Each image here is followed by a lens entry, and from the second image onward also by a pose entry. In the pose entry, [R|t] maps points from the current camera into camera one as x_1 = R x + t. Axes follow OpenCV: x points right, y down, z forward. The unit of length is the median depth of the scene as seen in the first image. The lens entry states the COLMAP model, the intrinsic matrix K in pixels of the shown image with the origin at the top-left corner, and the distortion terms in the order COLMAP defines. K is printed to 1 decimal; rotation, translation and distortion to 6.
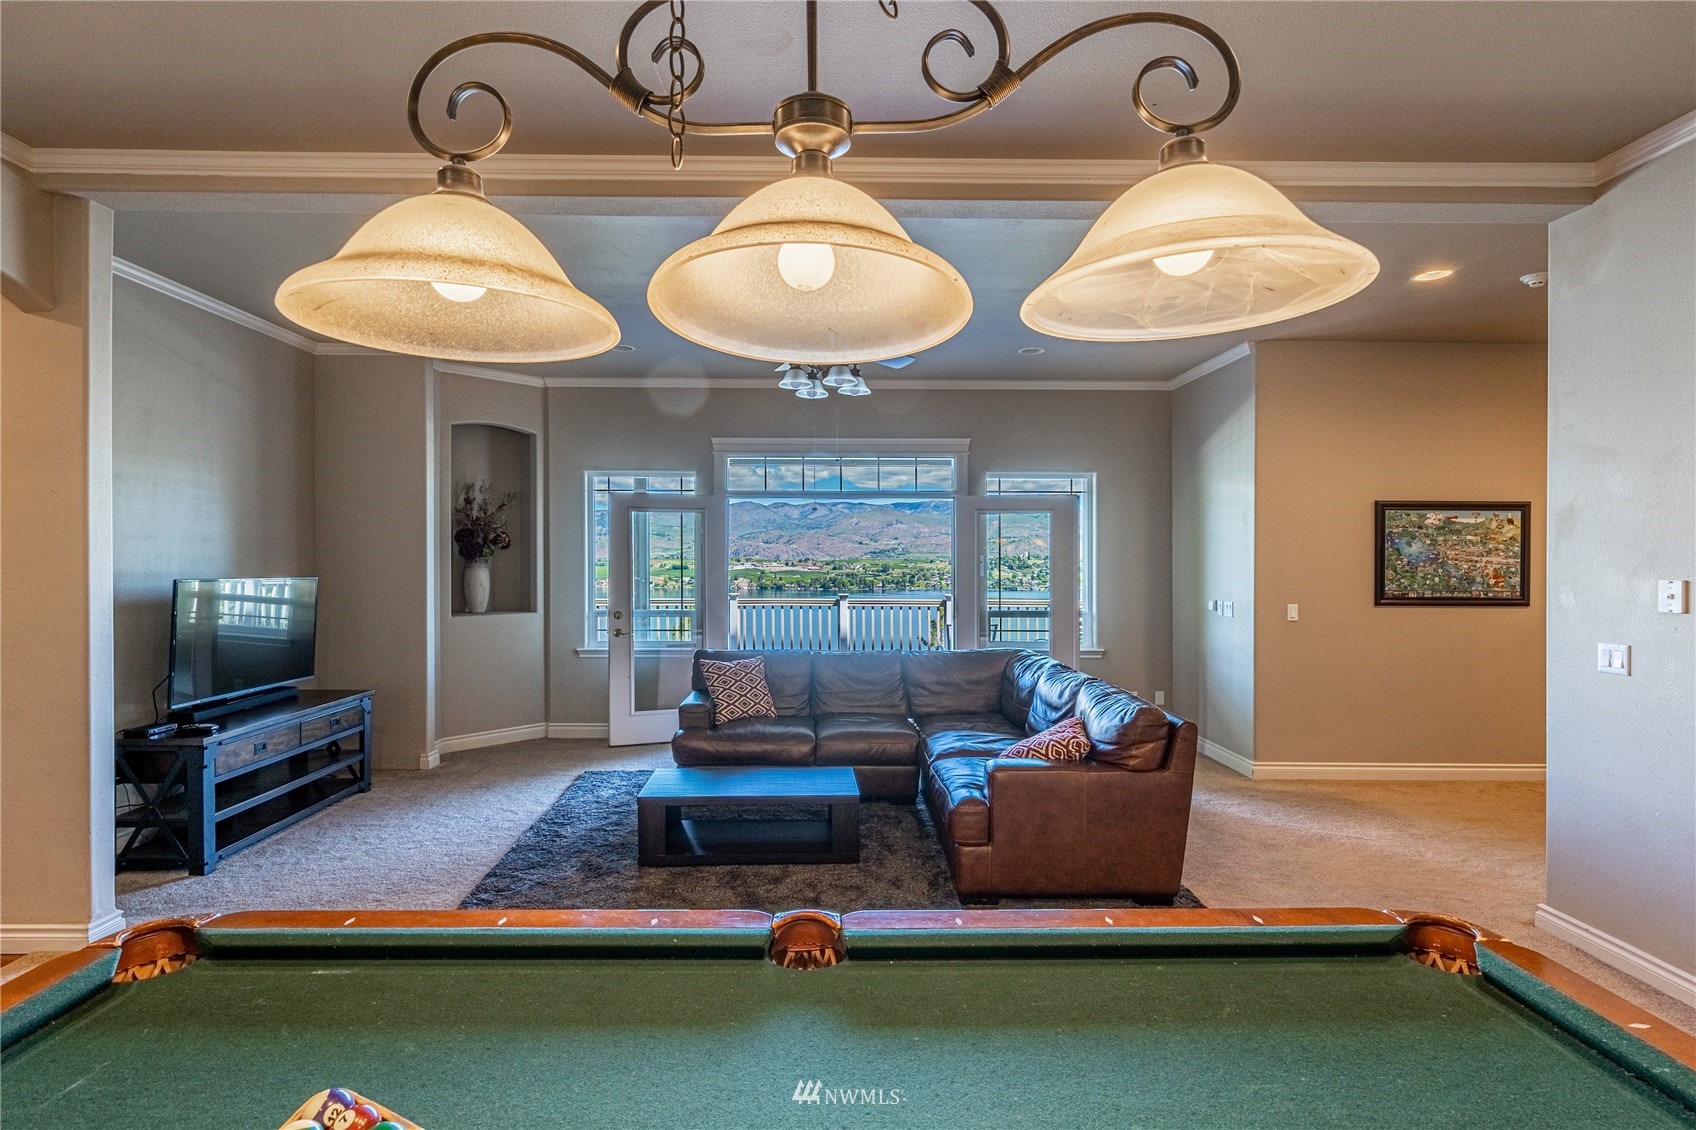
lens RADIAL K [[814.1, 0, 850.4], [0, 814.1, 564.8], [0, 0, 1]] dist [-0.005710, 0.001996]
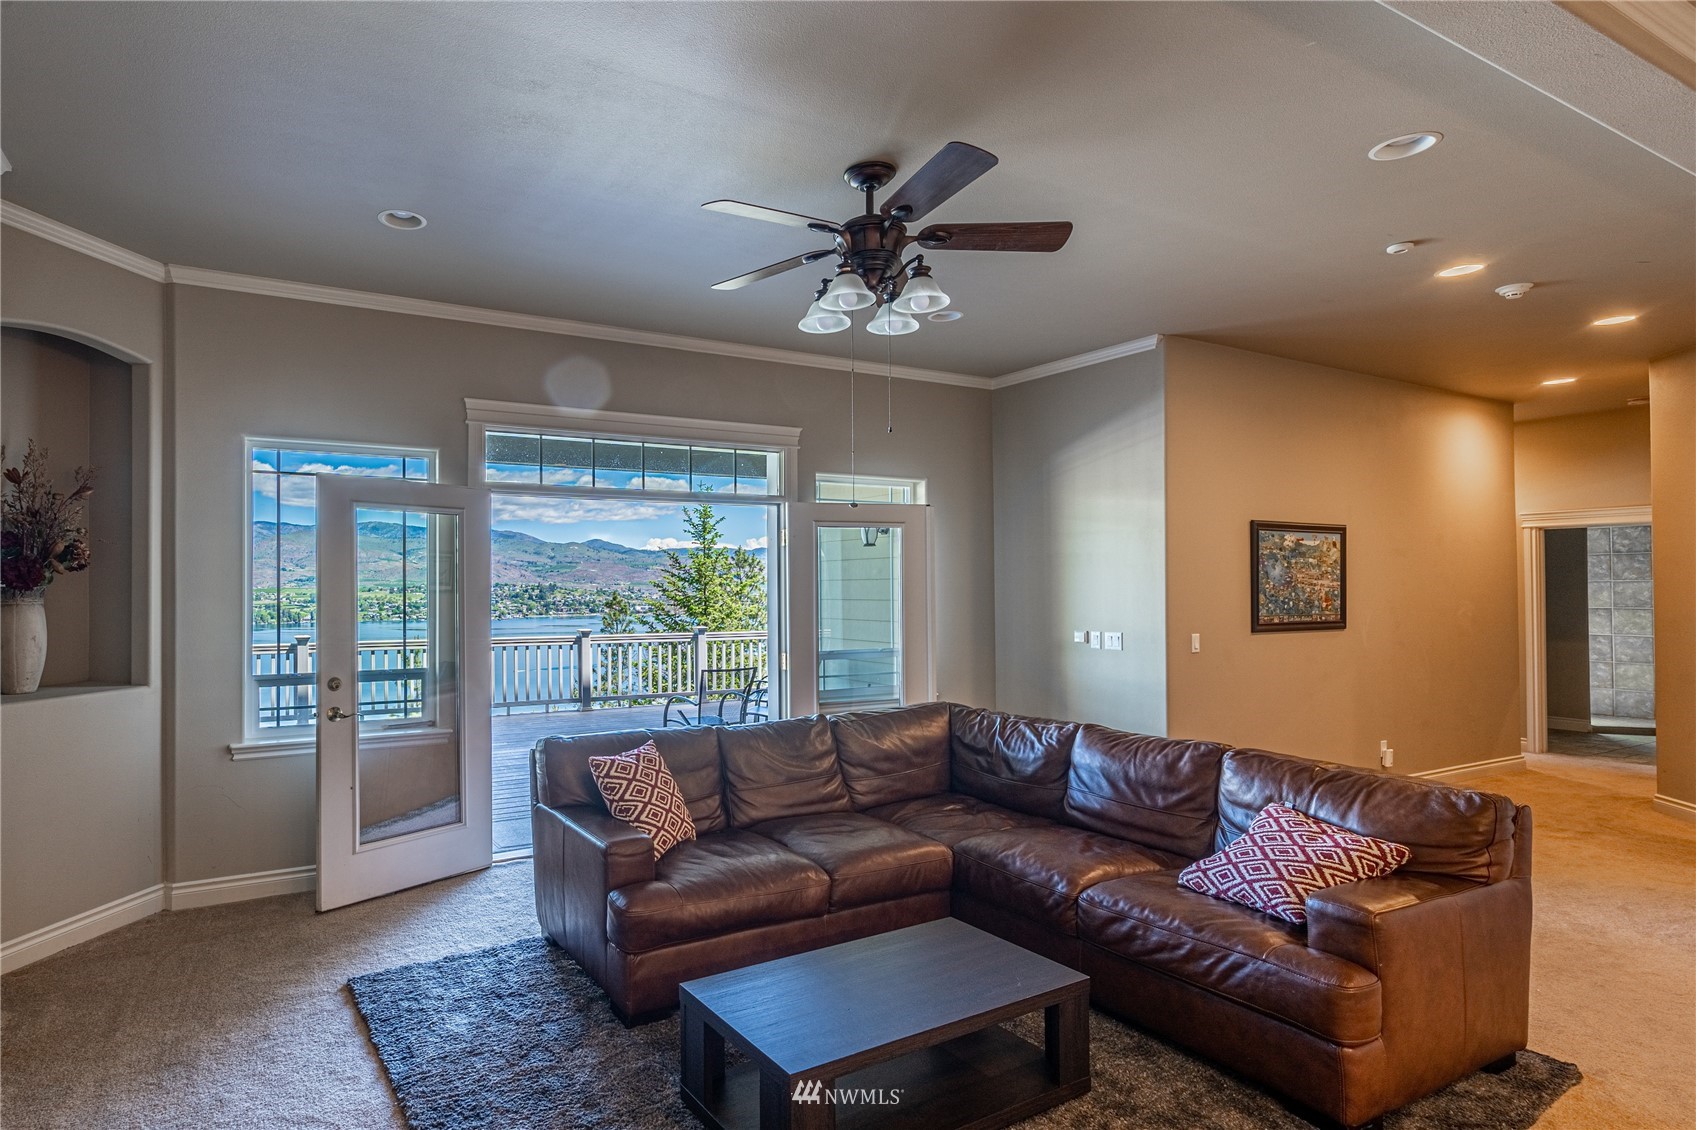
lens RADIAL K [[938.2, 0, 847.7], [0, 938.2, 572.6], [0, 0, 1]] dist [-0.002270, 0.000301]
pose [[0.907021, 0.000429, 0.421085, -0.220570], [0.008233, 0.999790, -0.018753, -0.002182], [-0.421005, 0.020476, 0.906827, 0.218883]]
